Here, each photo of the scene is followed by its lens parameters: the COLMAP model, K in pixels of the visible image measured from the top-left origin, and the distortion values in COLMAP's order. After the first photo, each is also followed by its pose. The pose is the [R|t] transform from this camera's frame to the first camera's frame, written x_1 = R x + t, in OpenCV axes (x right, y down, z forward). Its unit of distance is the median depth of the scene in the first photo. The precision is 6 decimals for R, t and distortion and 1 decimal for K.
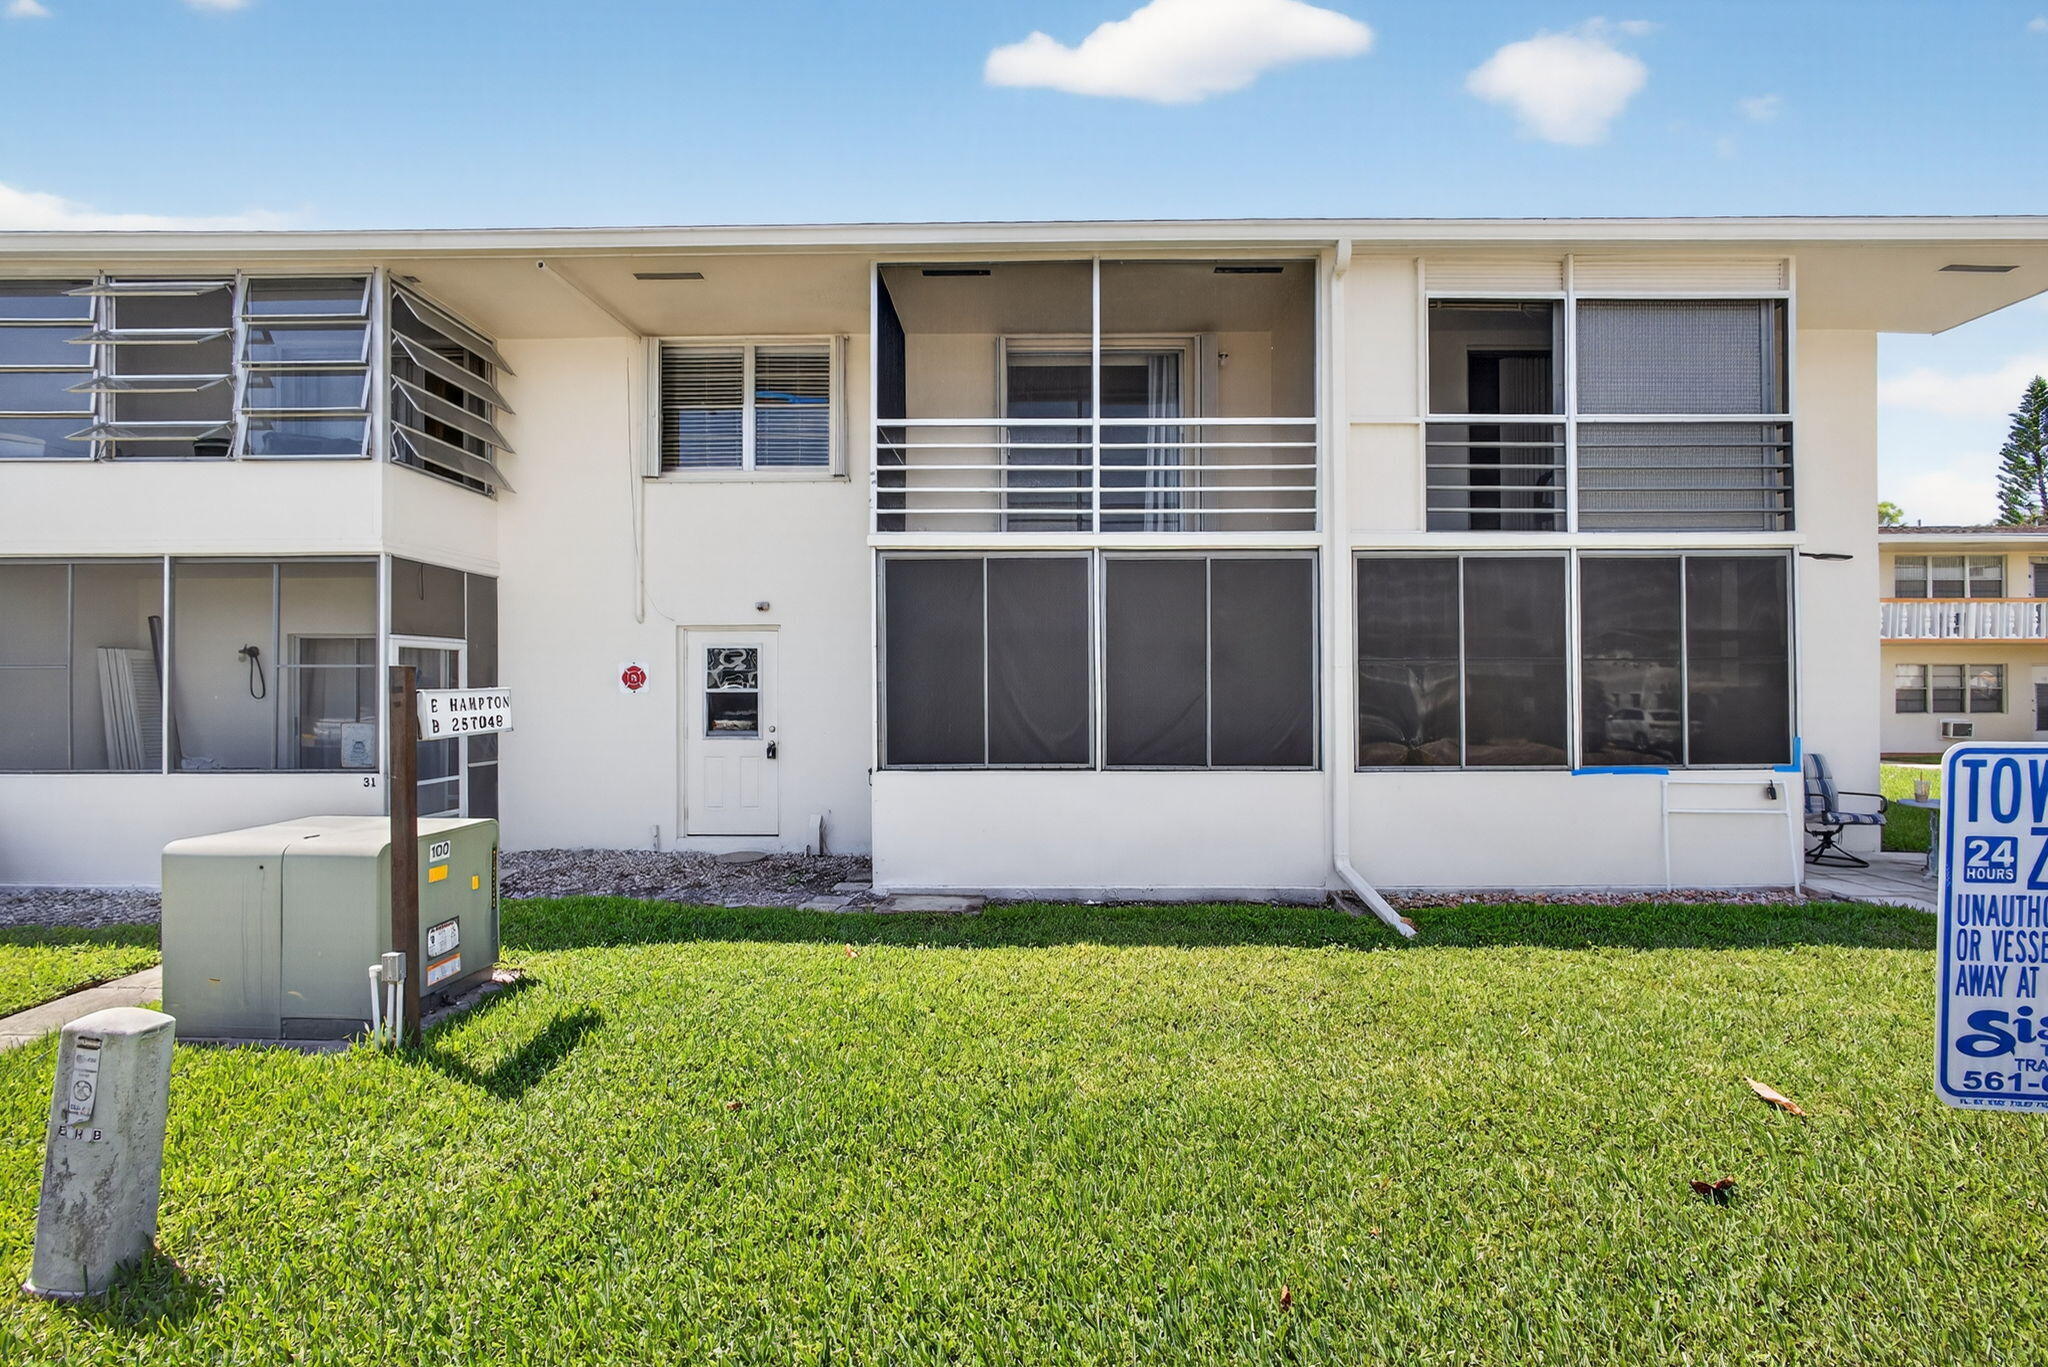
lens RADIAL K [[829.3, 0, 1024.0], [0, 829.3, 683.5], [0, 0, 1]] dist [0.000970, 0.000081]
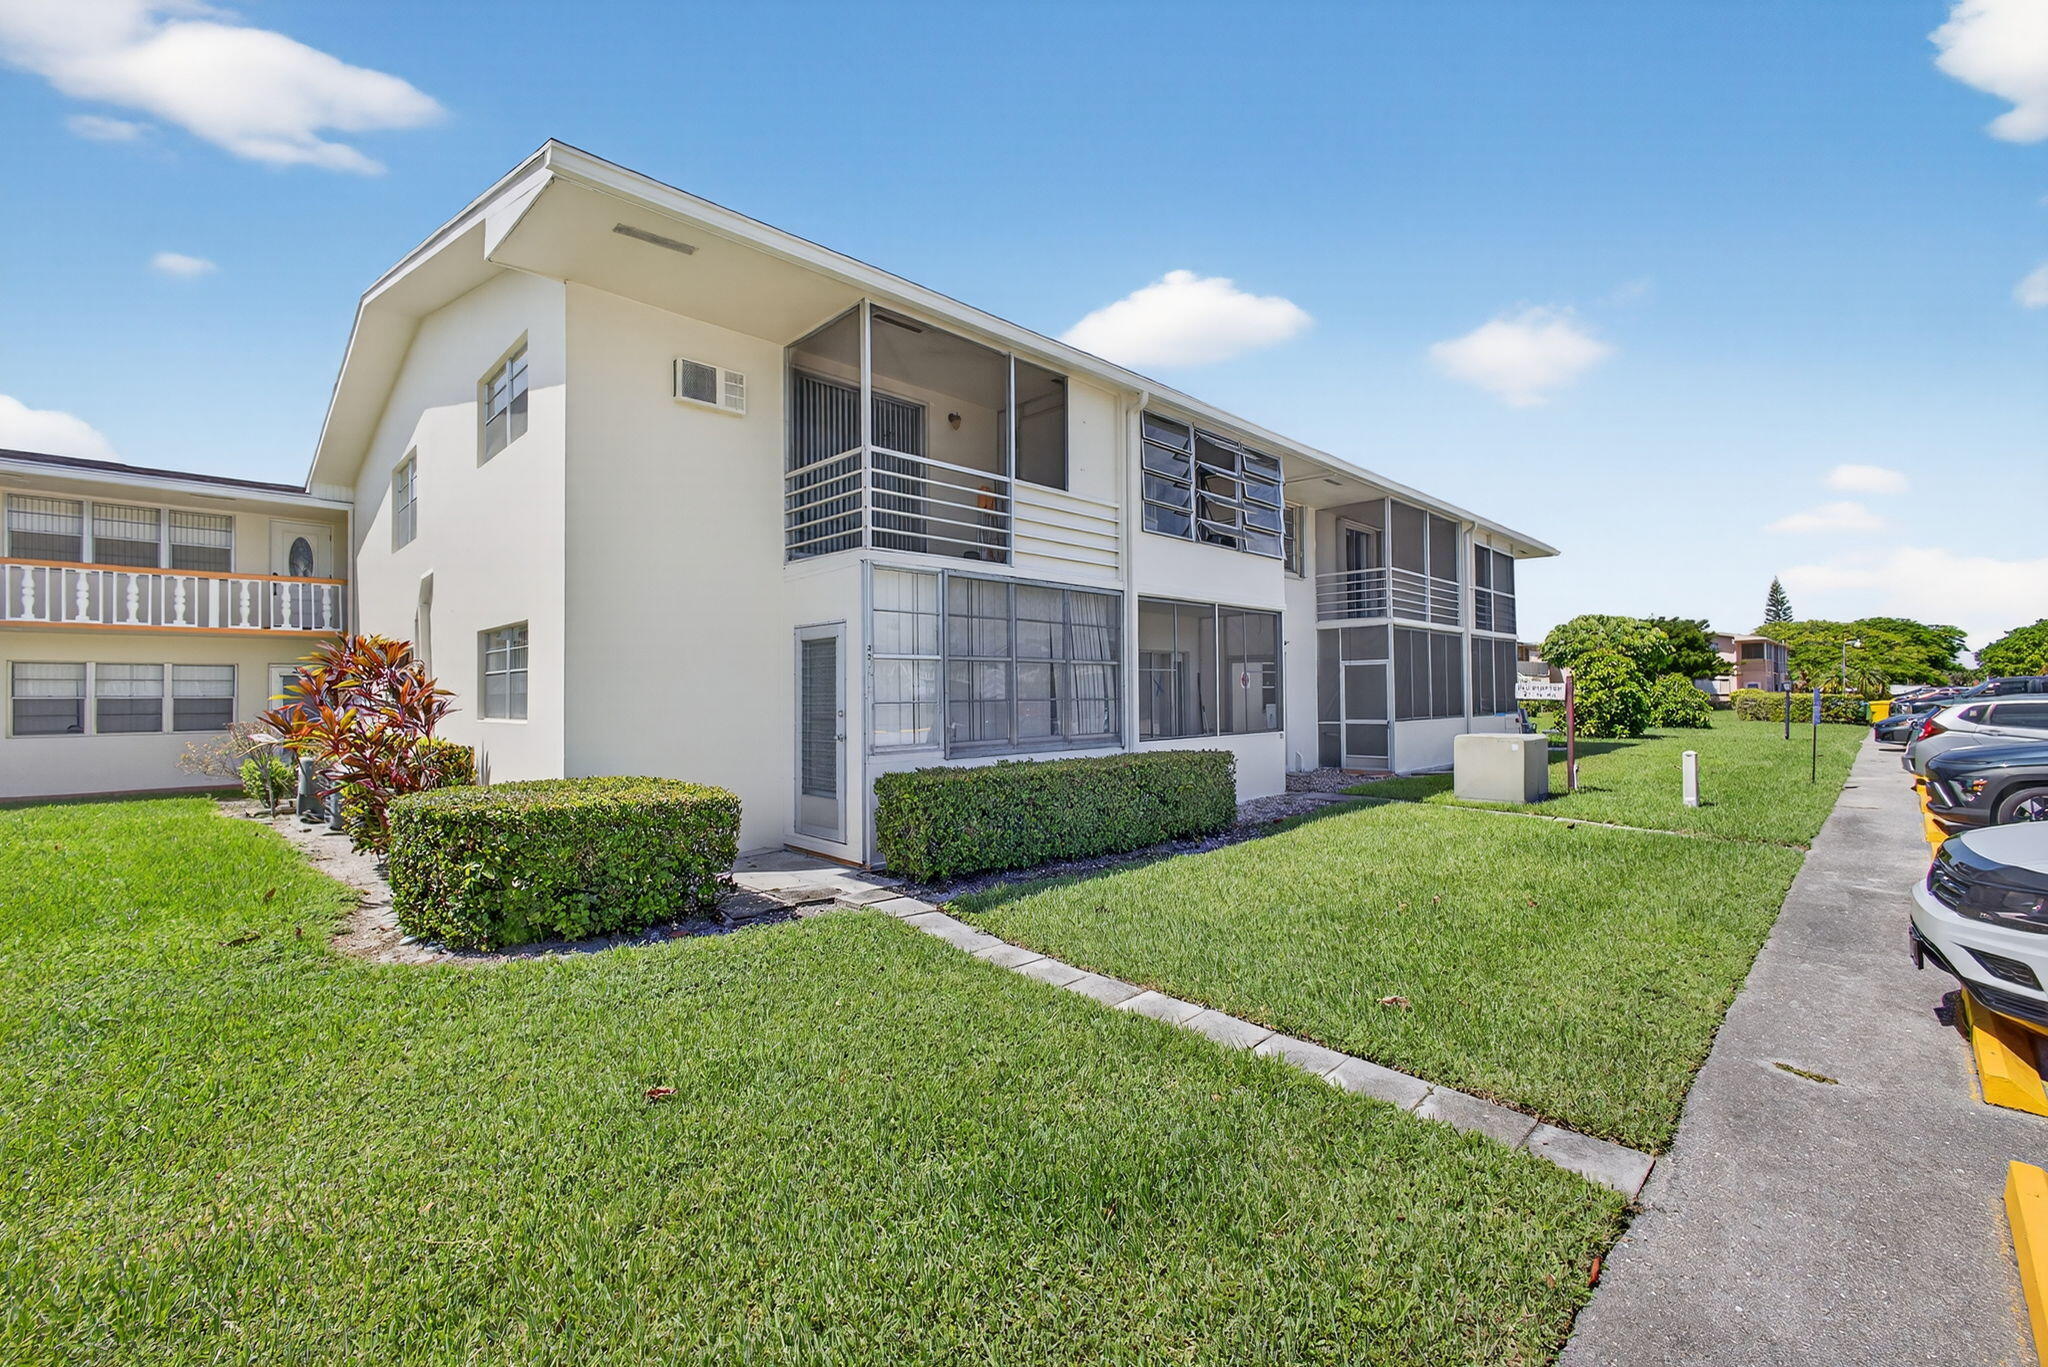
lens RADIAL K [[884.0, 0, 1029.1], [0, 884.0, 670.2], [0, 0, 1]] dist [-0.001265, 0.000069]
pose [[0.698982, 0.019589, 0.714871, -1.719370], [-0.011599, 0.999804, -0.016056, 0.009279], [-0.715045, 0.002931, 0.699072, 0.018804]]
